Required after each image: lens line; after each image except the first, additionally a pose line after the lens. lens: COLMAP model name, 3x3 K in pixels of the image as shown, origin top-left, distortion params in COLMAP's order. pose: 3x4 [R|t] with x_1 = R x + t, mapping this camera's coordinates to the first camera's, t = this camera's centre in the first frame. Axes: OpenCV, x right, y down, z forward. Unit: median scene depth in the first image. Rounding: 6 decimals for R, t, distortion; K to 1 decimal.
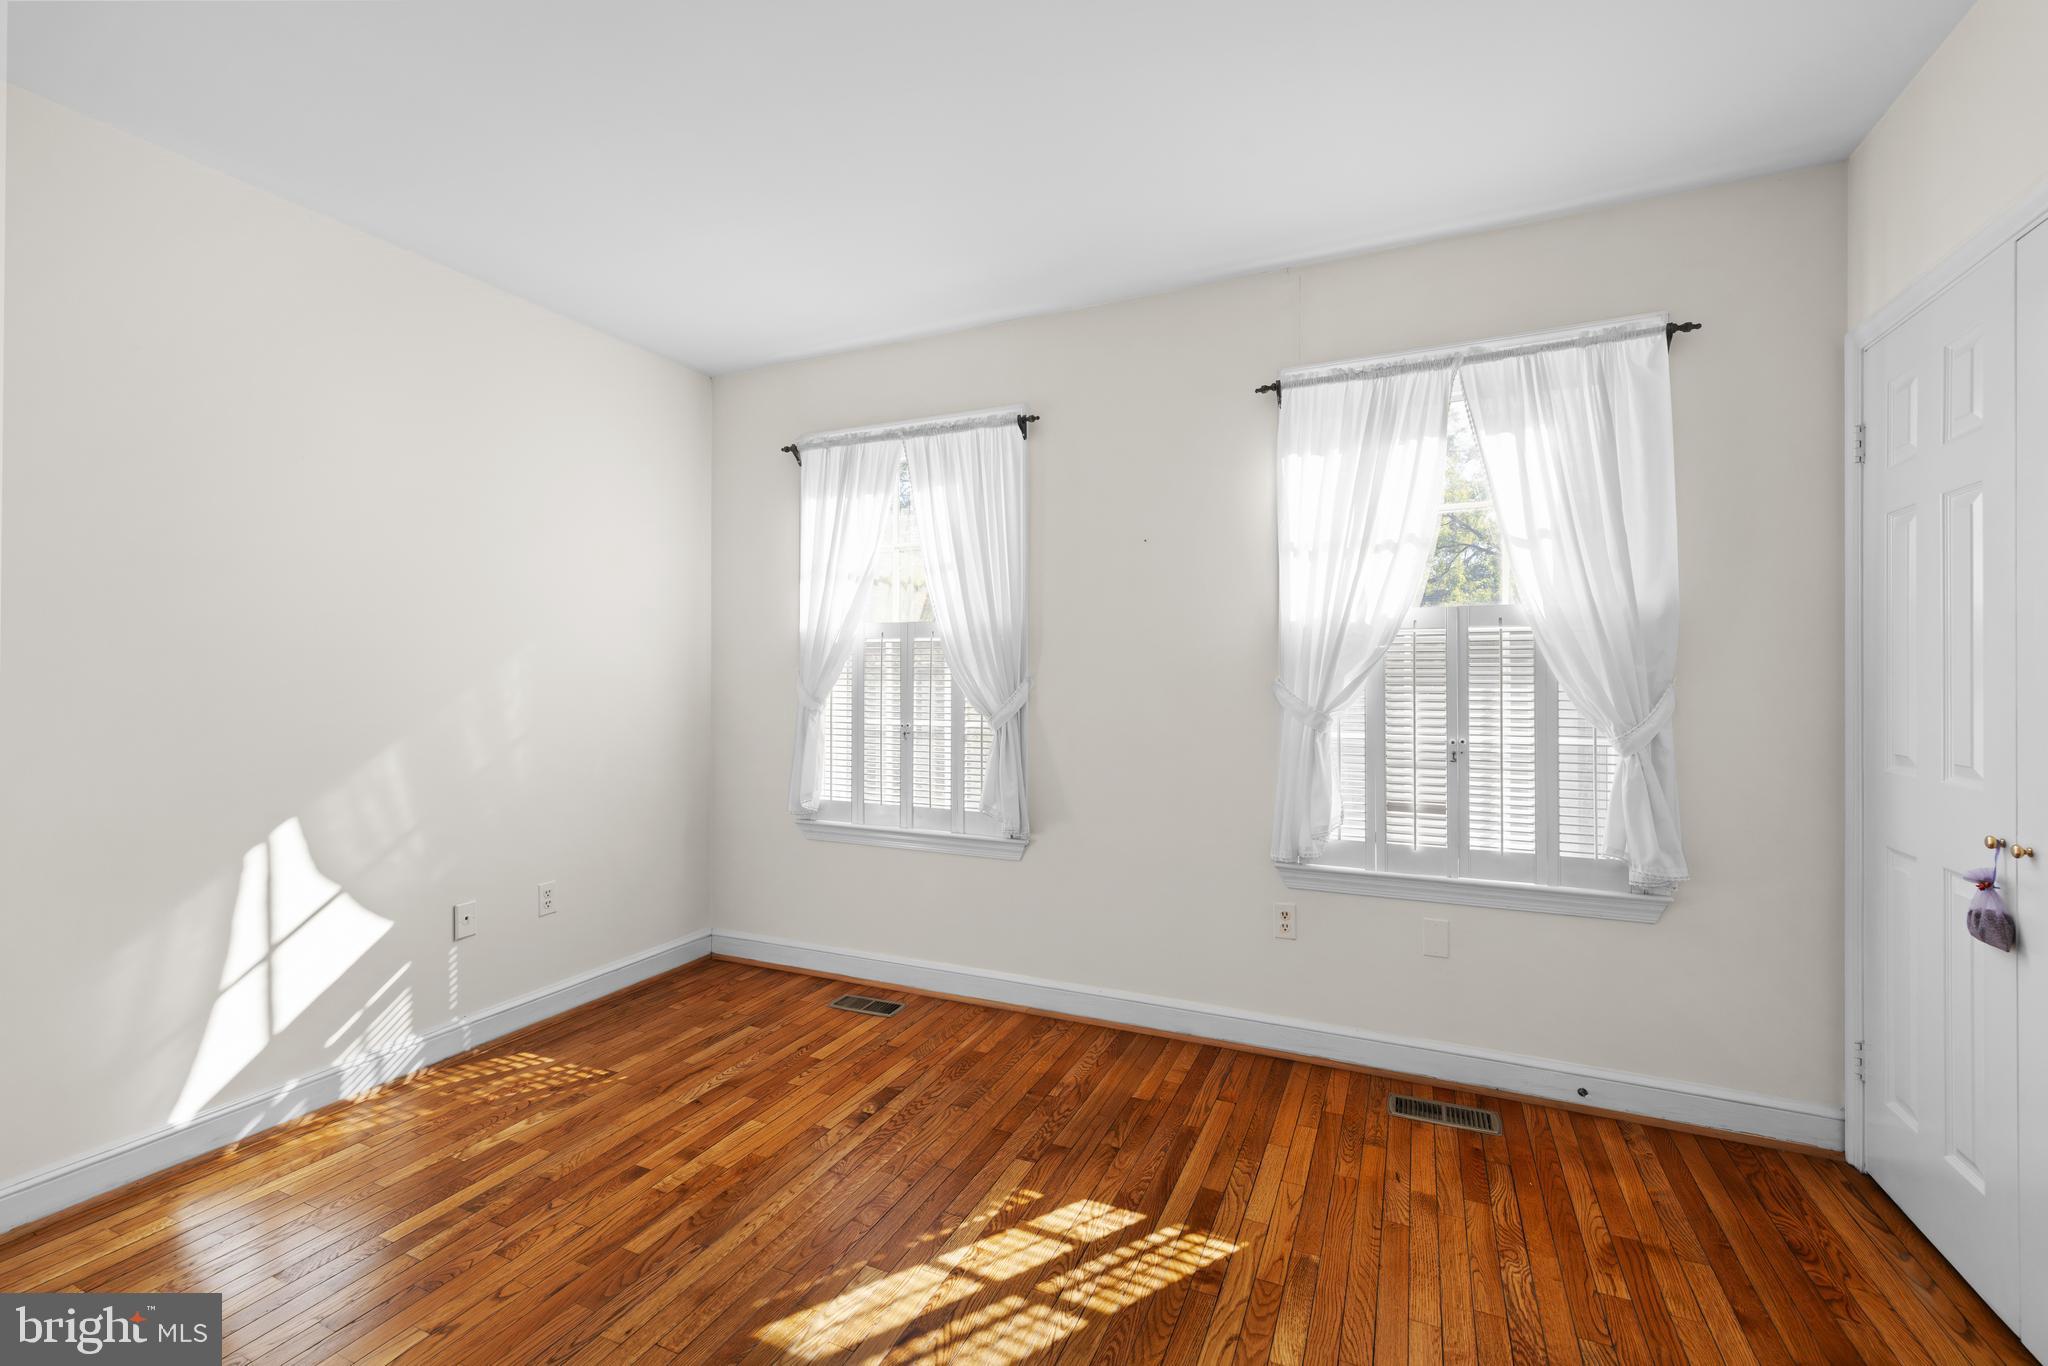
lens RADIAL K [[877.0, 0, 1015.2], [0, 877.0, 669.9], [0, 0, 1]] dist [0.003248, 0.000478]
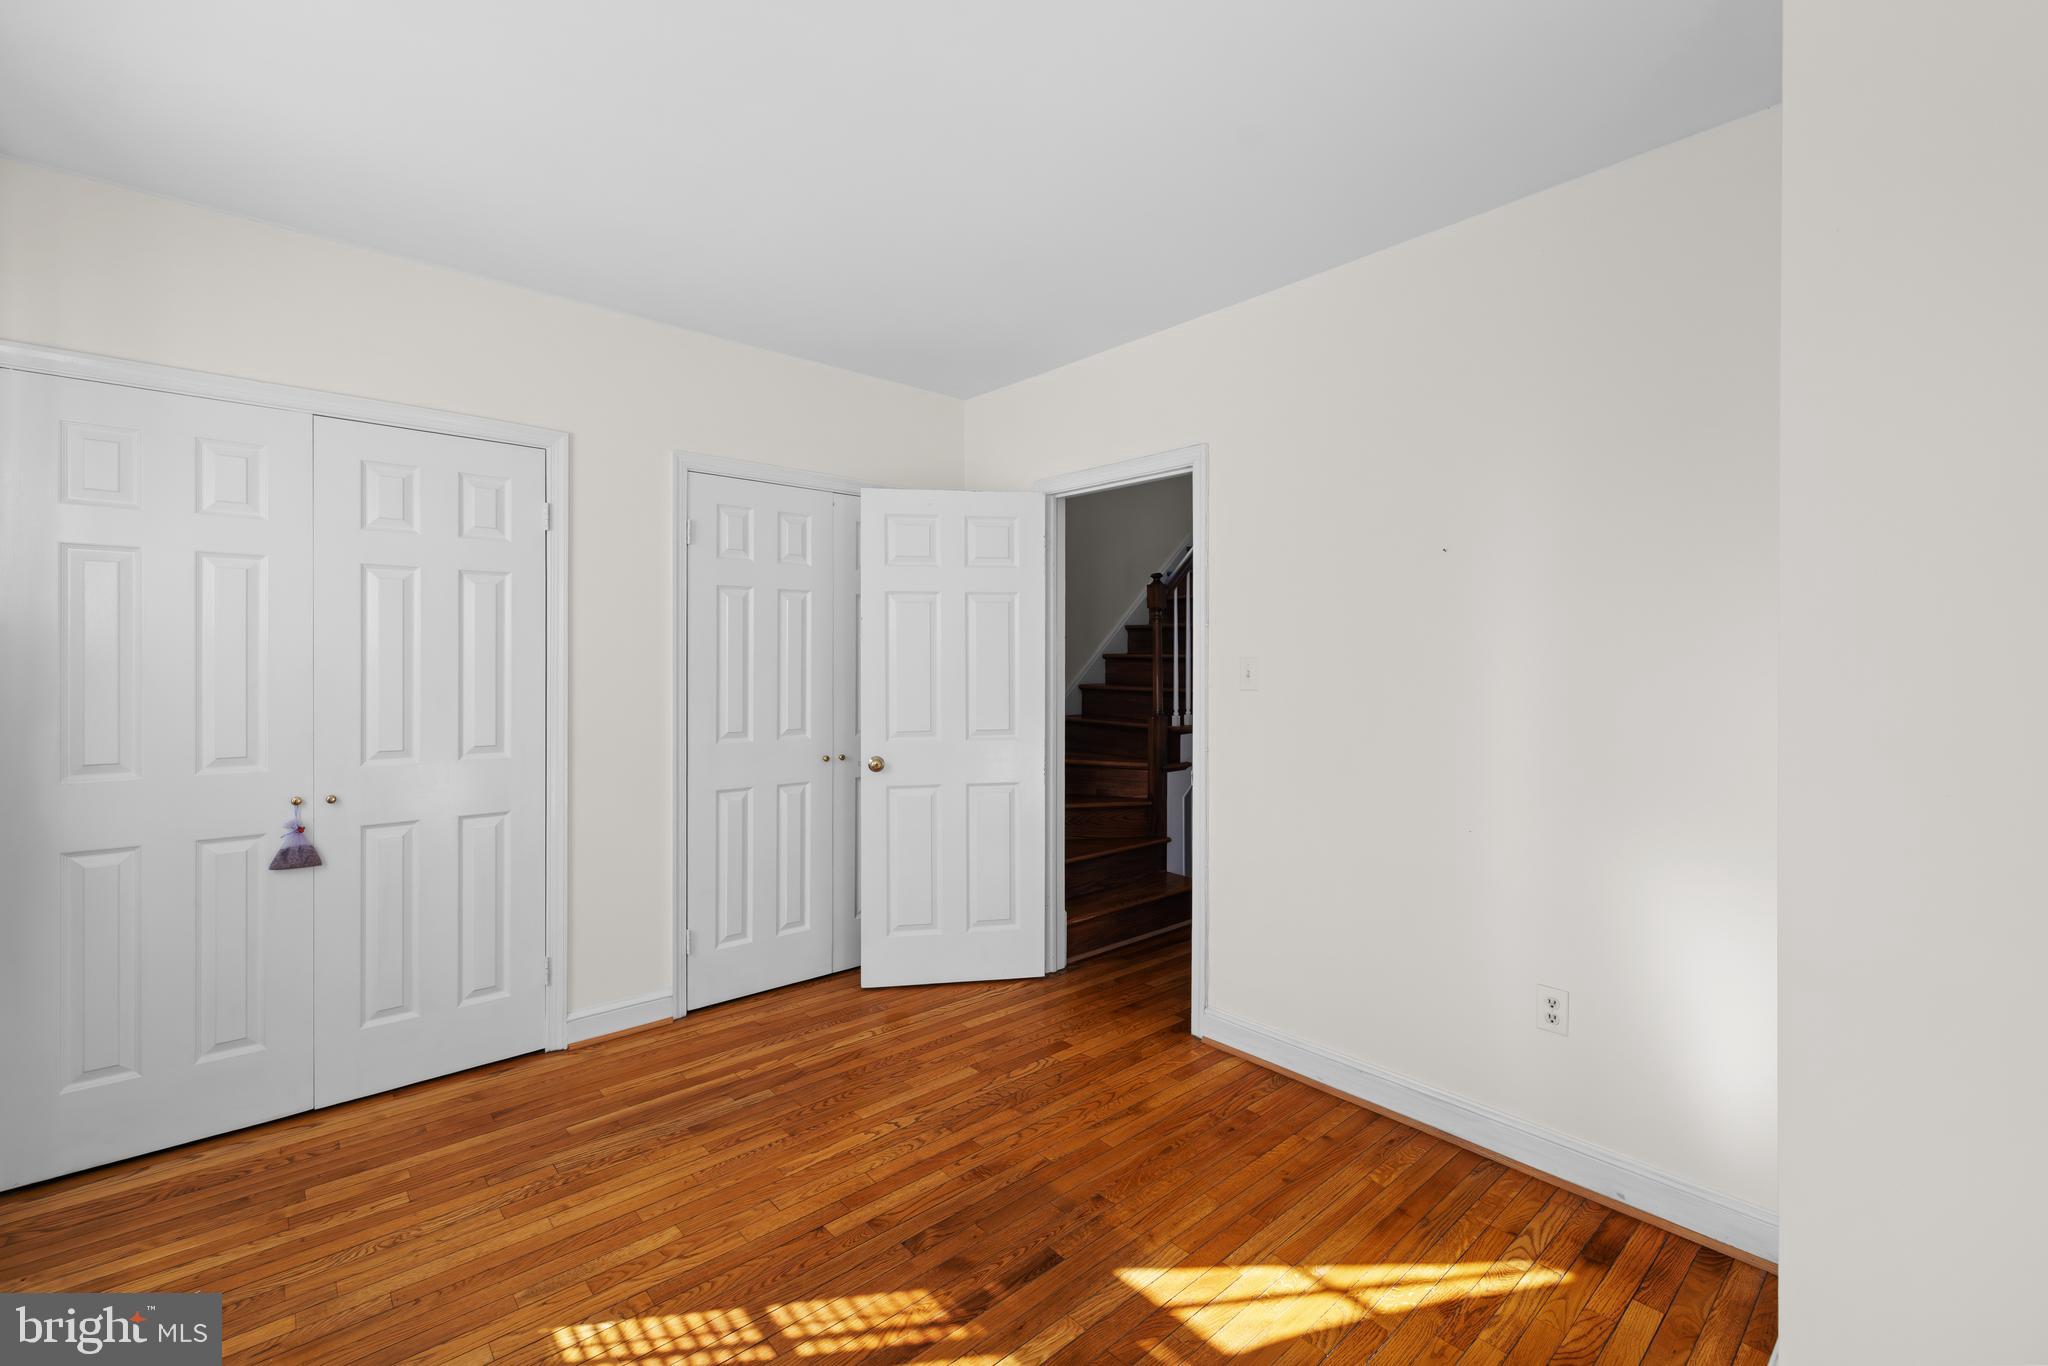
lens RADIAL K [[877.0, 0, 1015.2], [0, 877.0, 669.9], [0, 0, 1]] dist [0.003248, 0.000478]
pose [[-0.911589, -0.005581, 0.411064, -0.620259], [-0.002363, 0.999962, 0.008337, -0.045201], [-0.411095, 0.006629, -0.911568, 1.816488]]
